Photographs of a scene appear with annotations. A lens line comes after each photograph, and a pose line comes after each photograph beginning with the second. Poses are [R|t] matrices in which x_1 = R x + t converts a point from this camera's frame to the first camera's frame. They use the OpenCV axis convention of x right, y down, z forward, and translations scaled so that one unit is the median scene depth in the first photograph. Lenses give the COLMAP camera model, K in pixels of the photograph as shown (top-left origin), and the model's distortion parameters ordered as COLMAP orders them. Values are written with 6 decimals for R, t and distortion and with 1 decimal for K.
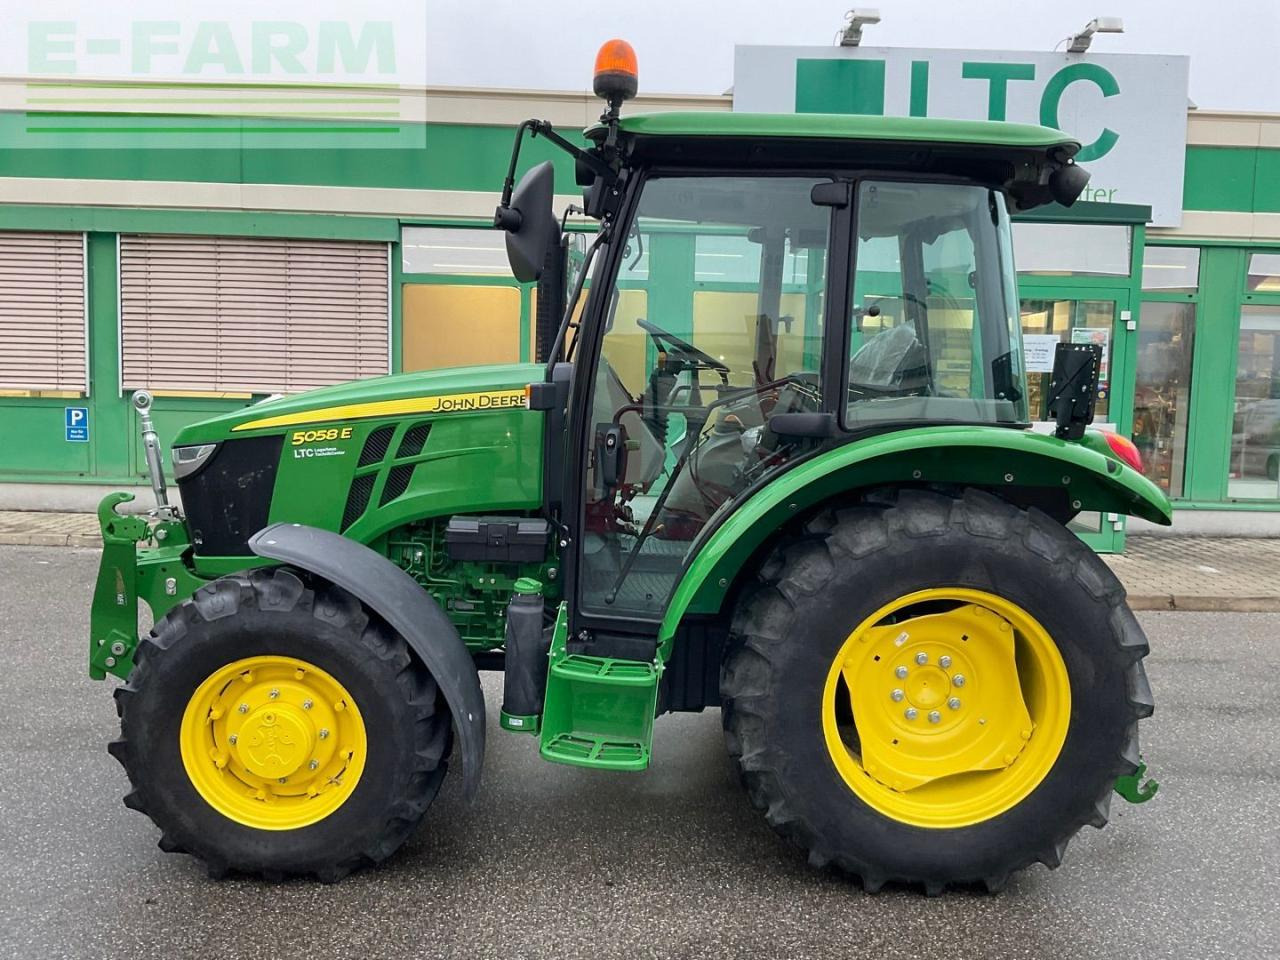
lens RADIAL K [[1084.8, 0, 633.7], [0, 1084.8, 474.4], [0, 0, 1]] dist [0.071527, -0.134213]
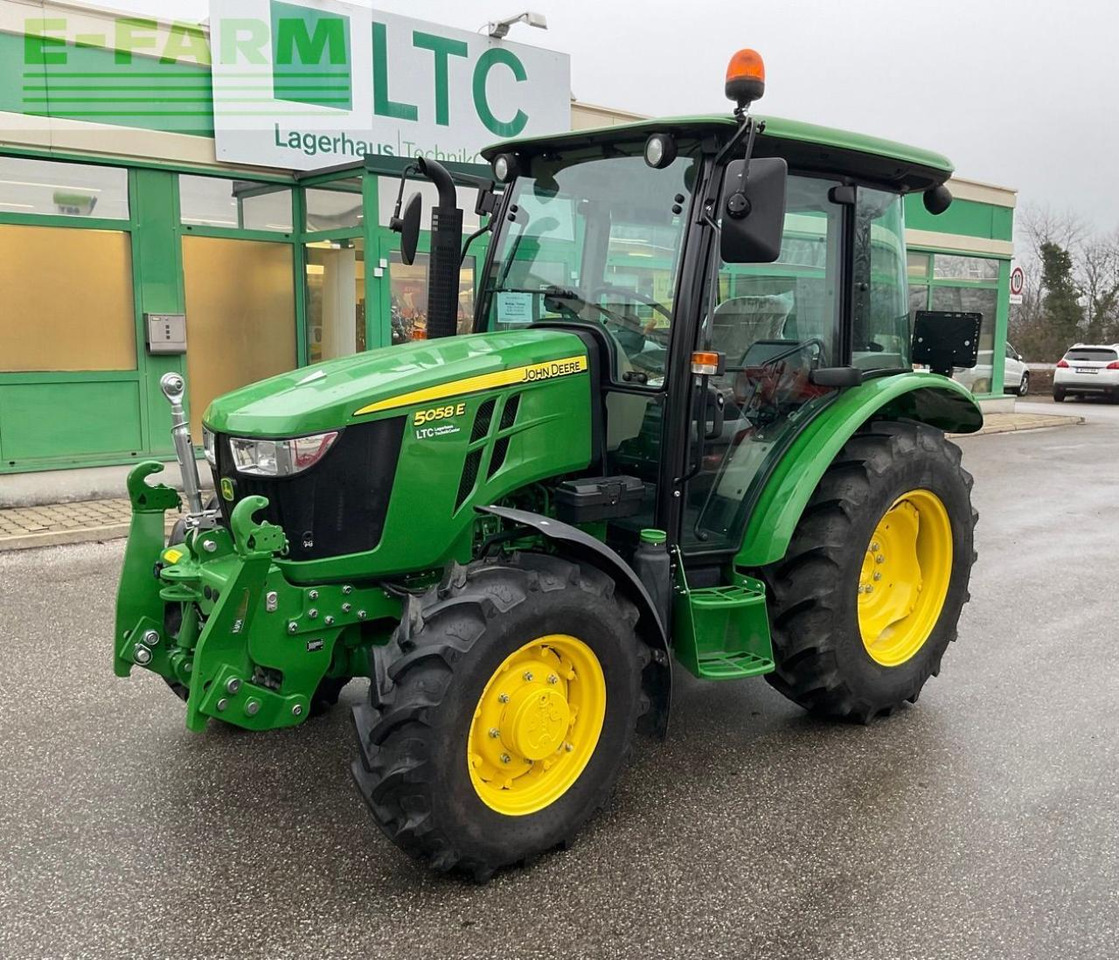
lens RADIAL K [[1075.1, 0, 559.0], [0, 1075.1, 485.1], [0, 0, 1]] dist [0.087028, -0.157325]
pose [[0.754854, -0.111594, 0.646330, -0.819197], [0.069267, 0.993473, 0.090634, -0.051358], [-0.652225, -0.023646, 0.757656, 0.222601]]
